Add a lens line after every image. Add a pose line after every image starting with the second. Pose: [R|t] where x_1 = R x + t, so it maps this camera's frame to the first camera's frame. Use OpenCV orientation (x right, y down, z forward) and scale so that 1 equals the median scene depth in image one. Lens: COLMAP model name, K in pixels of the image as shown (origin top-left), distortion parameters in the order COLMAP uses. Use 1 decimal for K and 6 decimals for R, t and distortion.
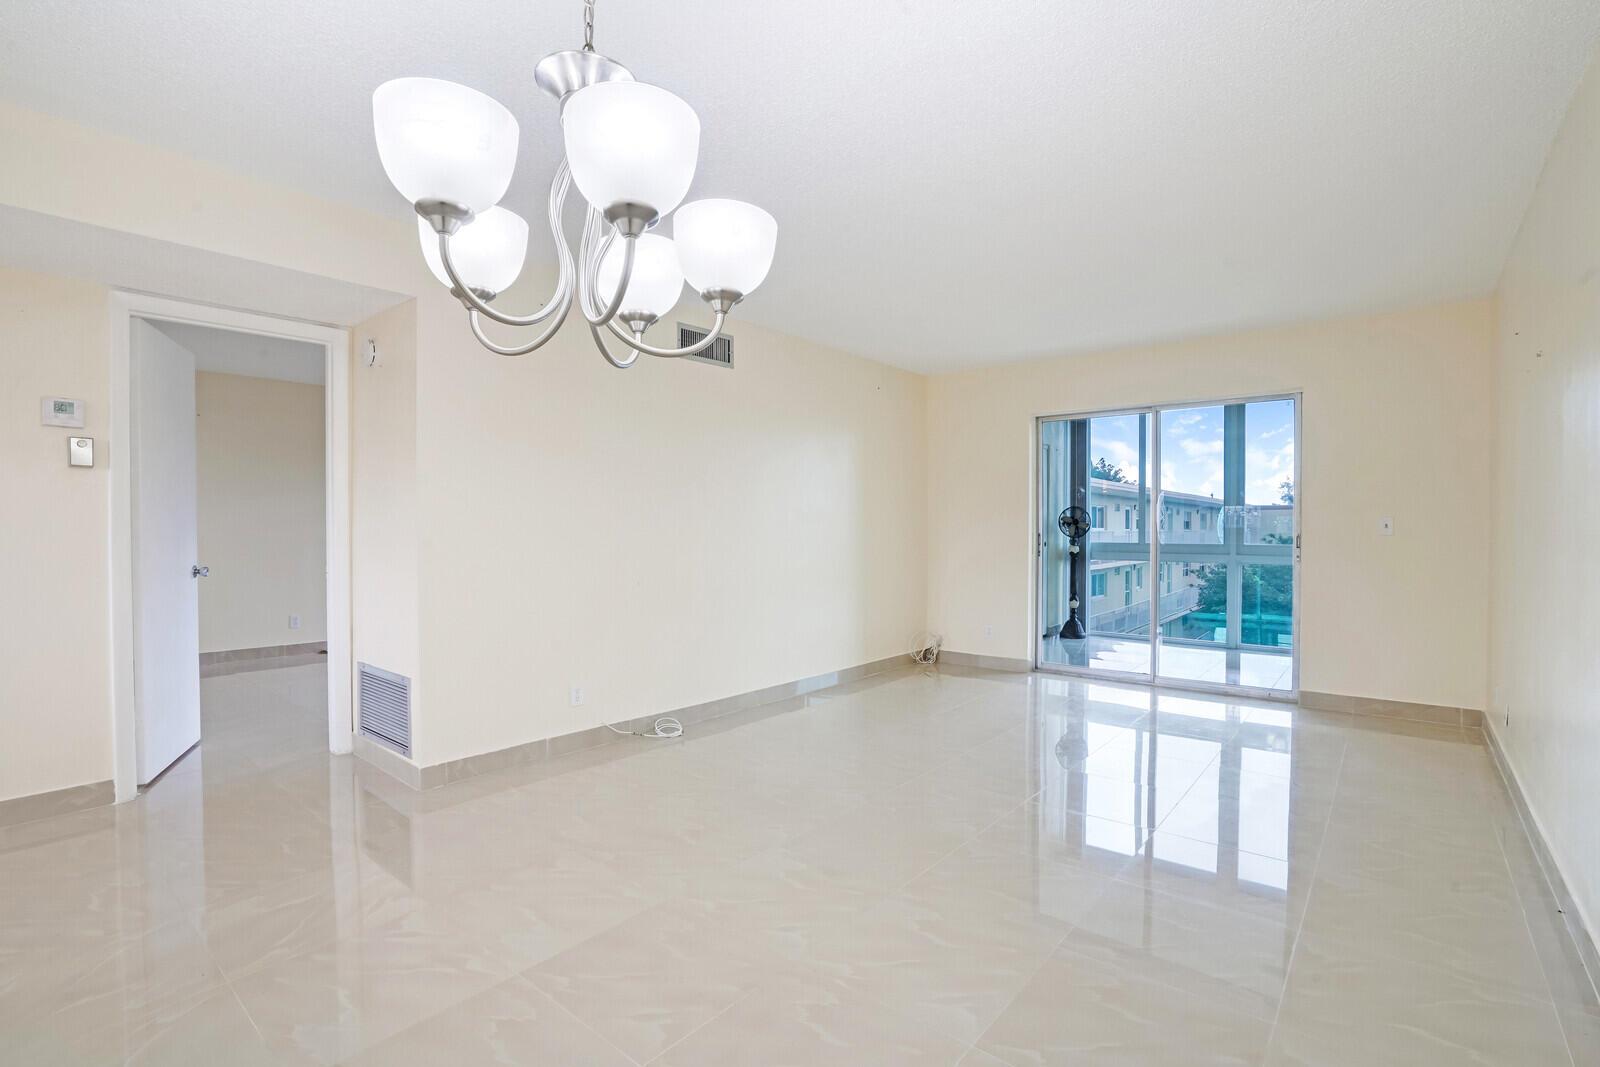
lens RADIAL K [[746.7, 0, 786.4], [0, 746.7, 533.7], [0, 0, 1]] dist [-0.053063, 0.022379]
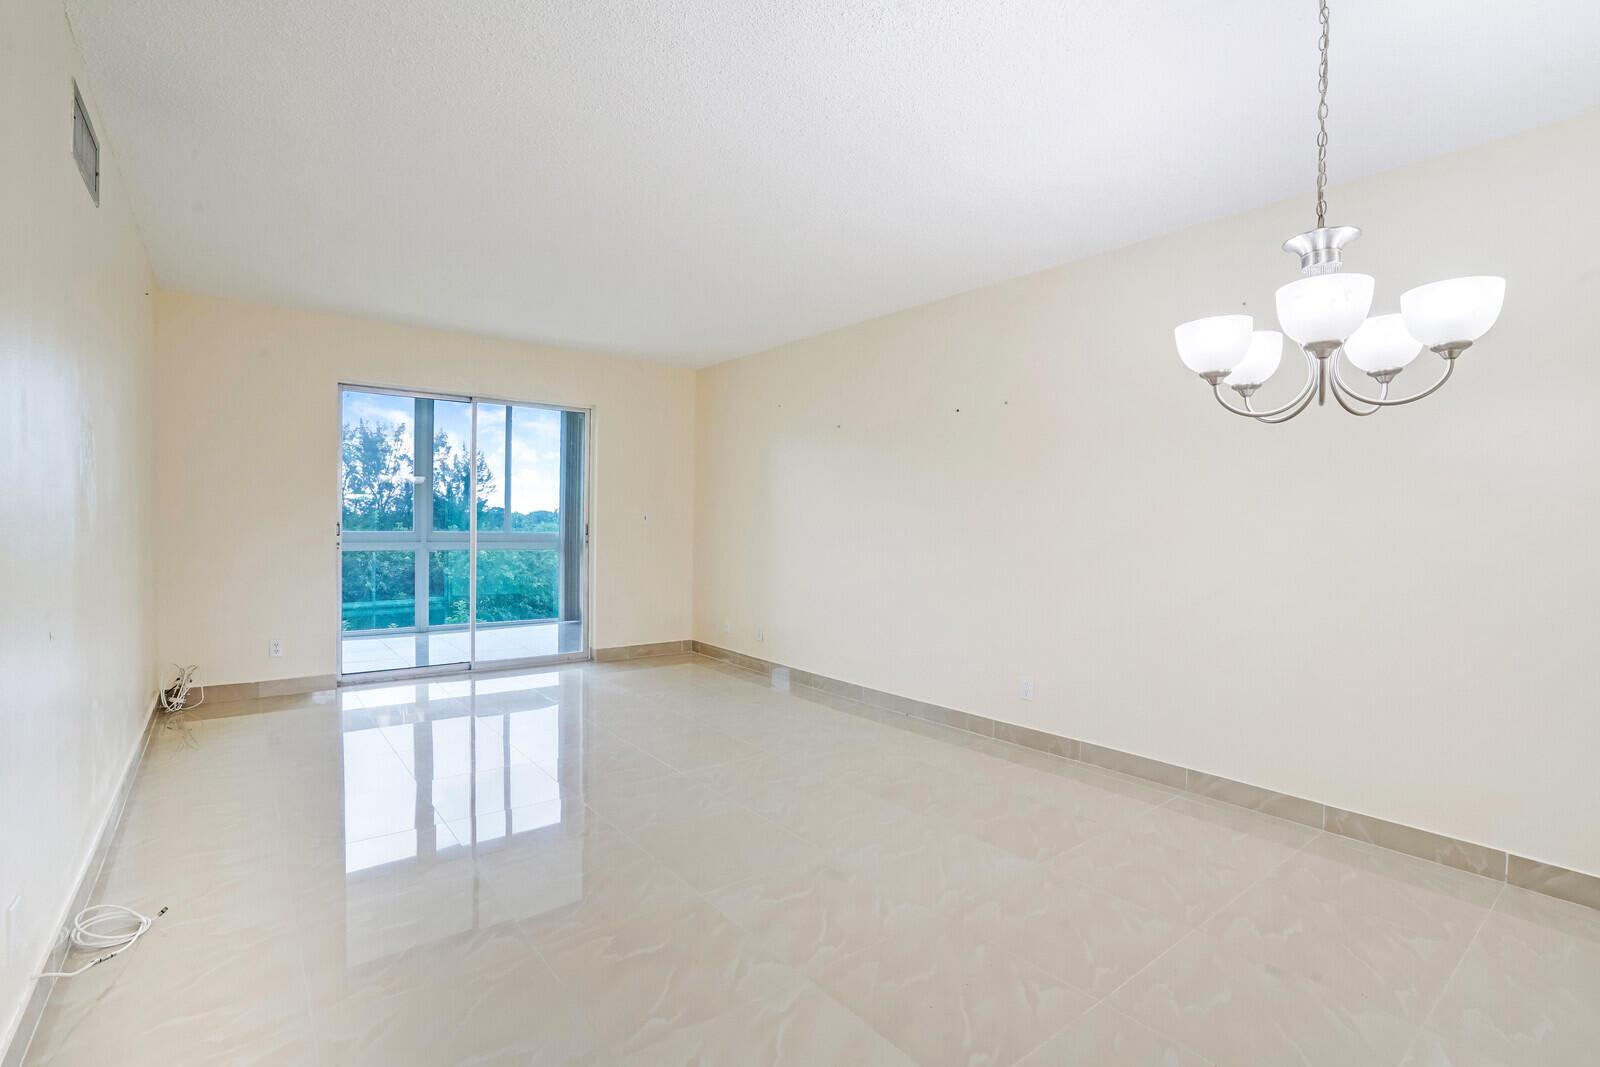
lens RADIAL K [[746.7, 0, 786.4], [0, 746.7, 533.7], [0, 0, 1]] dist [-0.053063, 0.022379]
pose [[0.222482, -0.014237, 0.974833, -0.299640], [-0.007103, 0.999843, 0.016223, -0.003544], [-0.974911, -0.010534, 0.222346, 0.262574]]
